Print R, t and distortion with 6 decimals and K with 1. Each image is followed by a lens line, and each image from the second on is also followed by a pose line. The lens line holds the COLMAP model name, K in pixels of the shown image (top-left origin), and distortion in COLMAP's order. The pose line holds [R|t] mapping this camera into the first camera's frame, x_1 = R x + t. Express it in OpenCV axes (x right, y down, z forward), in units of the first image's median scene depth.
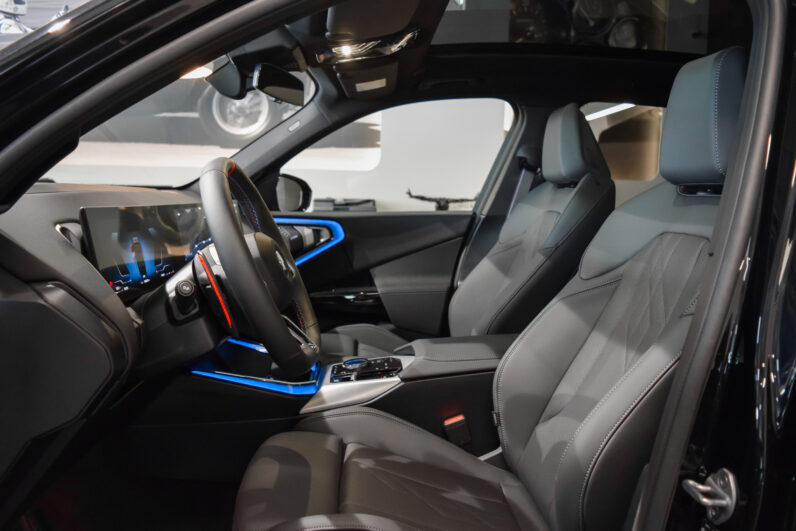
lens RADIAL K [[624.9, 0, 398.0], [0, 624.9, 265.5], [0, 0, 1]] dist [-0.083283, 0.013740]
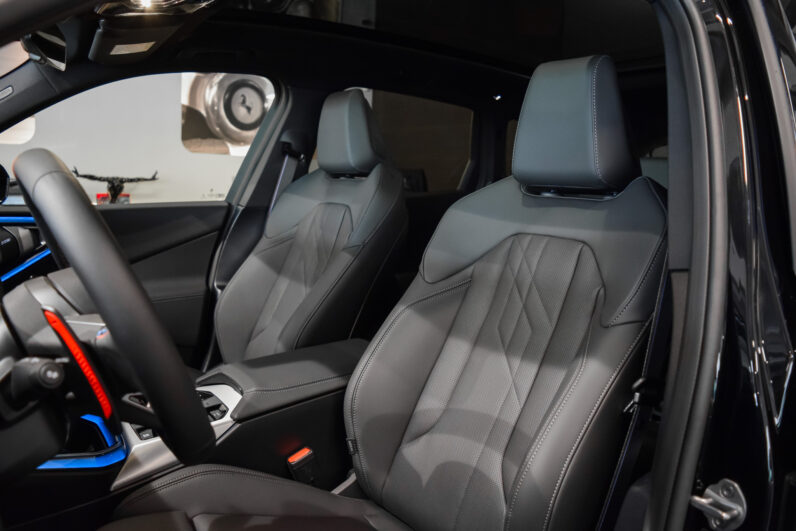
lens RADIAL K [[624.9, 0, 398.0], [0, 624.9, 265.5], [0, 0, 1]] dist [-0.083283, 0.013740]
pose [[0.851128, -0.062996, 0.521164, -0.177365], [0.041845, 0.997756, 0.052266, -0.042107], [-0.523287, -0.022676, 0.851855, 0.160988]]
